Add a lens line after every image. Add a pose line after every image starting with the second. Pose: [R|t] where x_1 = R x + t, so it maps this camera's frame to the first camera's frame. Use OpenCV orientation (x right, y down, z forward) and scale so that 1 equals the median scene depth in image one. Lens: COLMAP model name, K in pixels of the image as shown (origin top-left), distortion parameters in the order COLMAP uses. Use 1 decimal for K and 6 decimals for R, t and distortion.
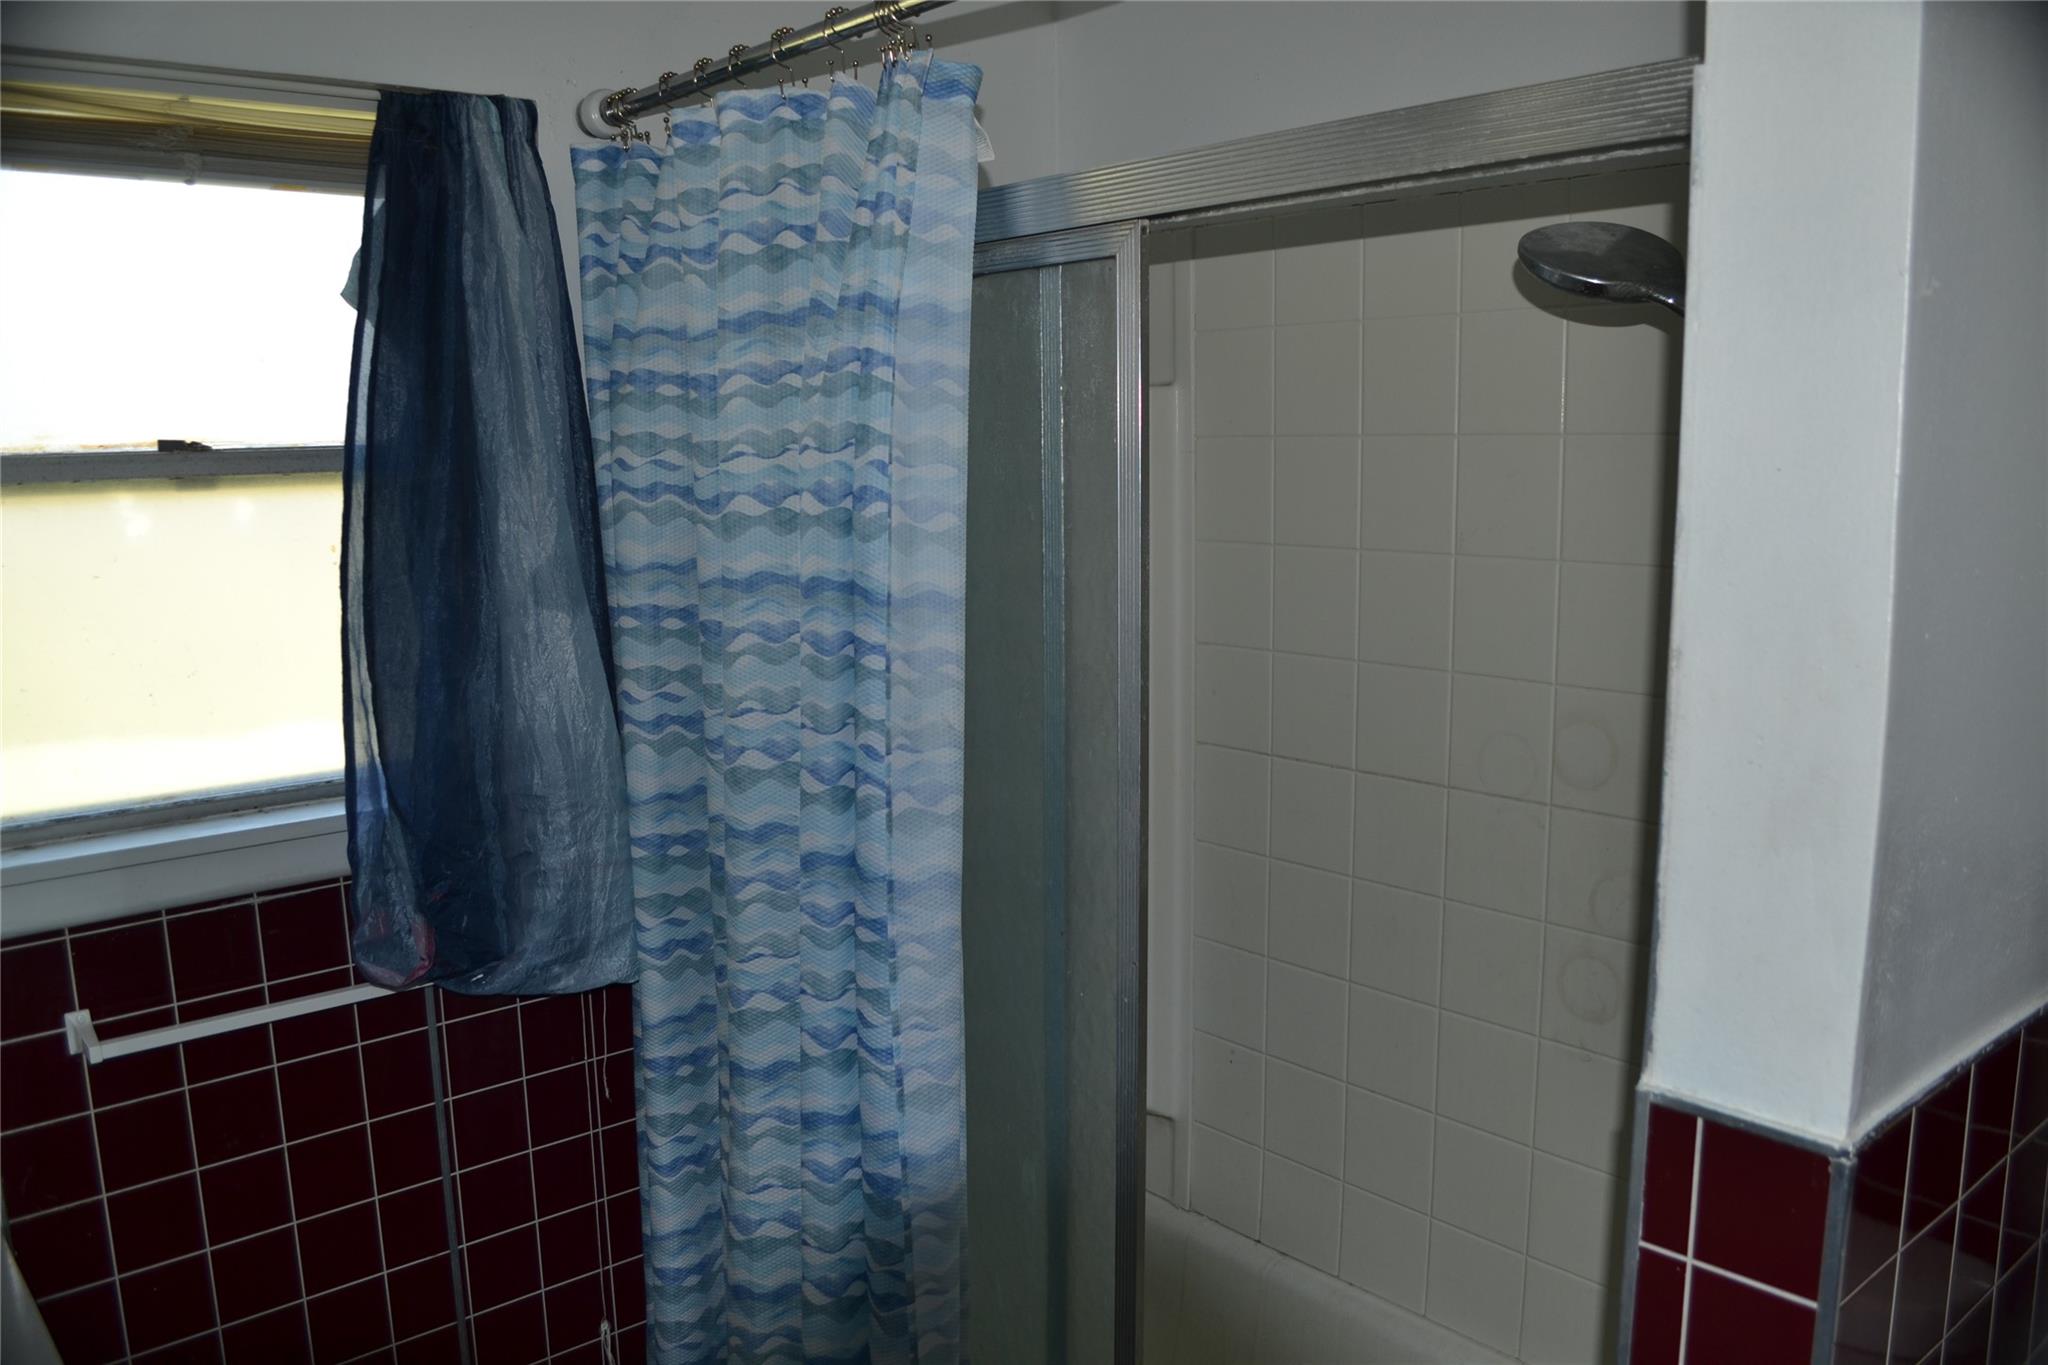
lens RADIAL K [[1636.2, 0, 1028.2], [0, 1636.2, 695.0], [0, 0, 1]] dist [-0.083494, 0.012515]
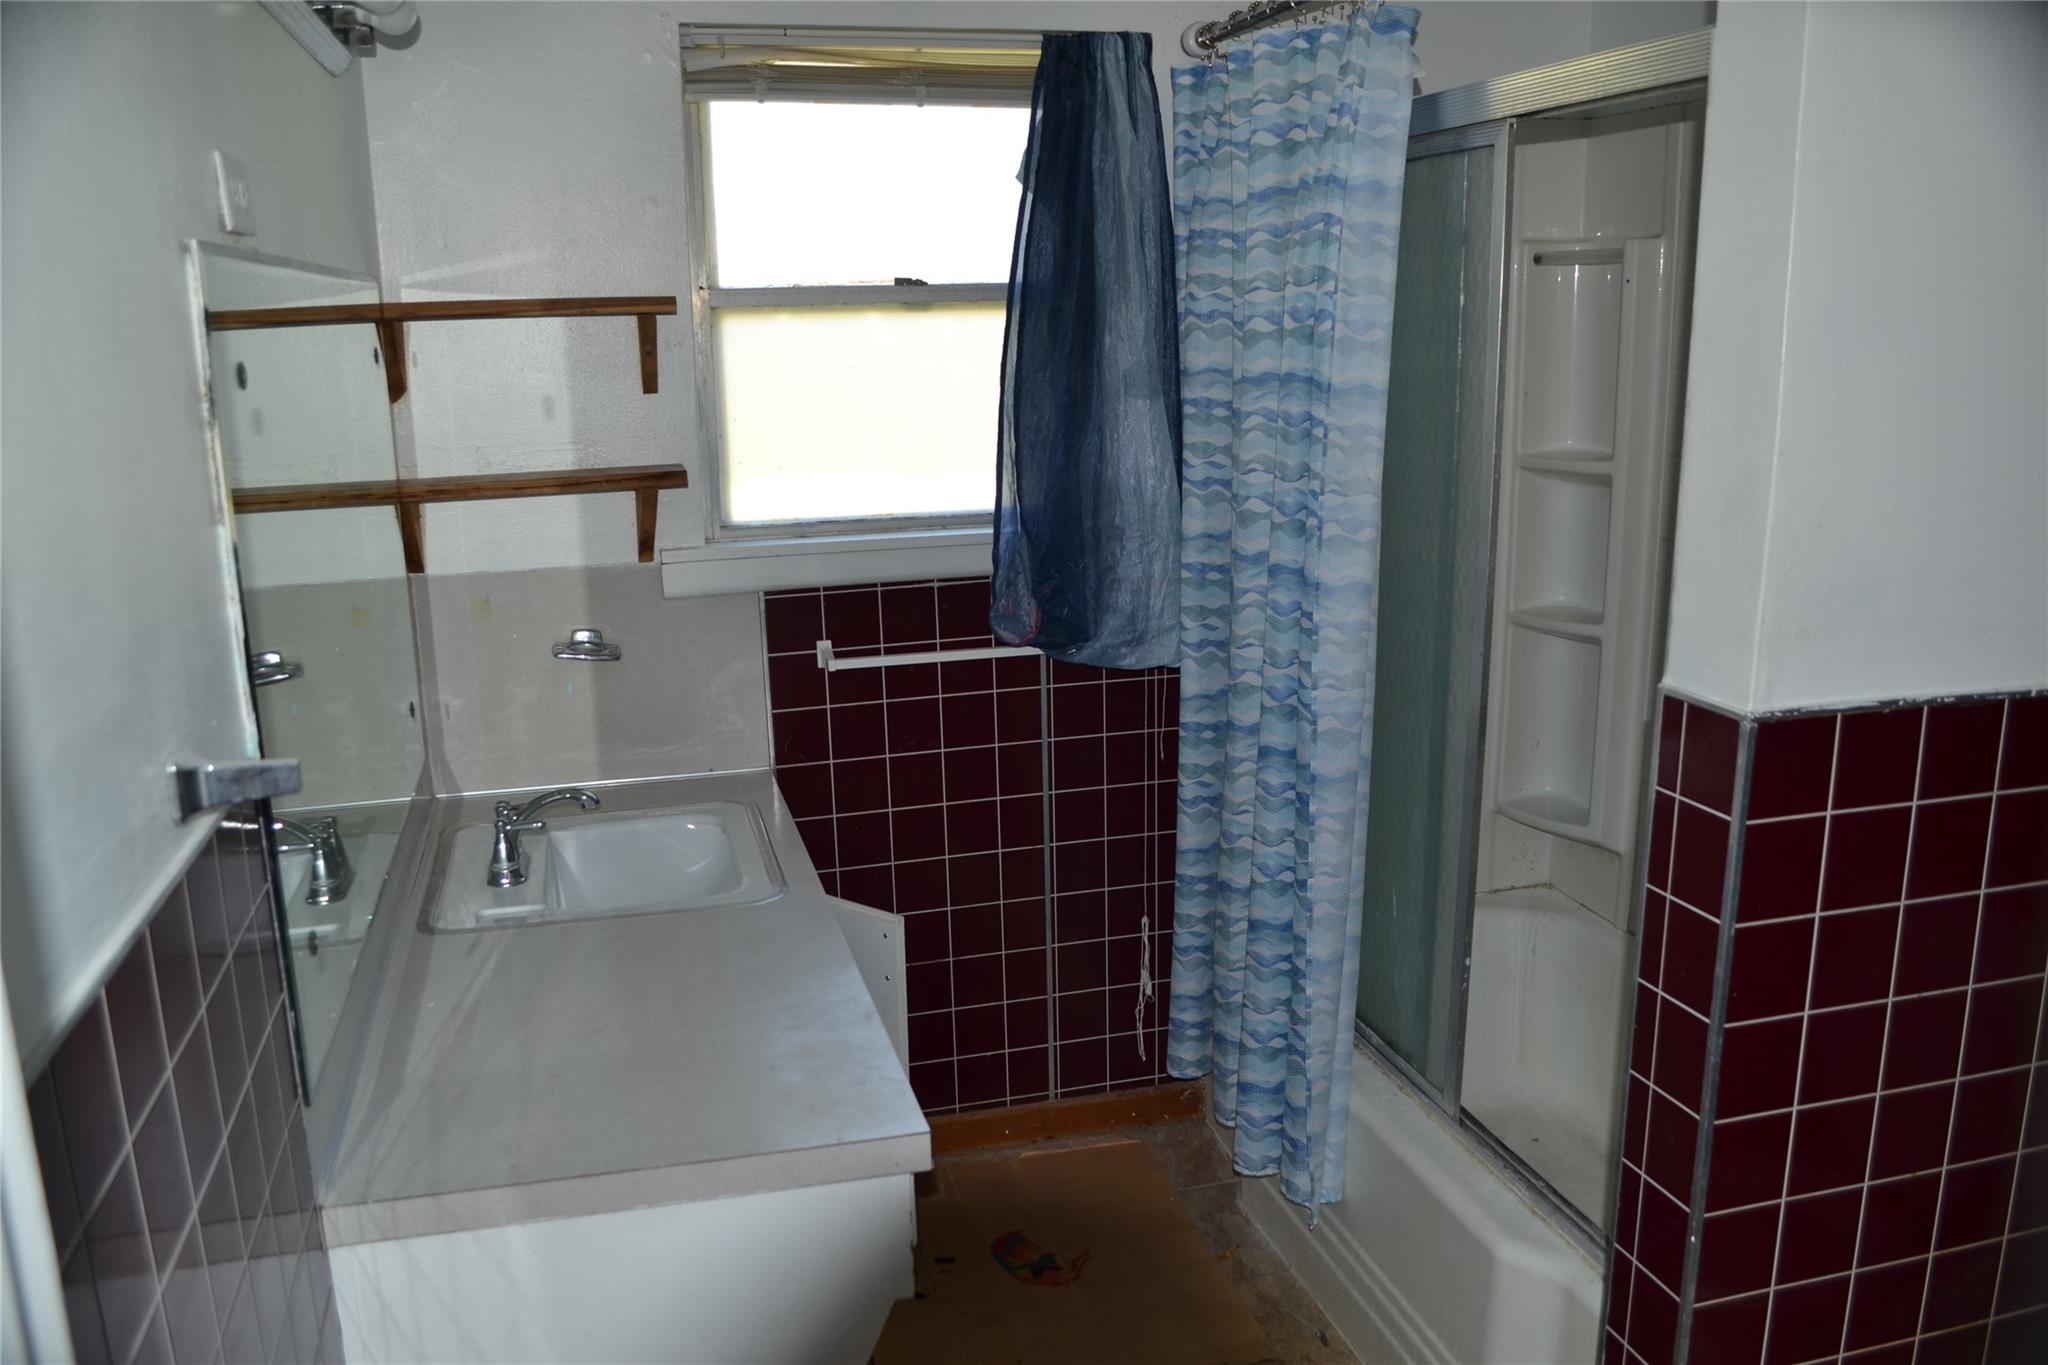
lens RADIAL K [[1636.2, 0, 1020.1], [0, 1636.2, 683.9], [0, 0, 1]] dist [-0.083494, 0.012515]
pose [[0.899411, 0.097672, -0.426051, 0.258020], [-0.063137, 0.993523, 0.094481, 0.069714], [0.432520, -0.058078, 0.899752, -0.363180]]
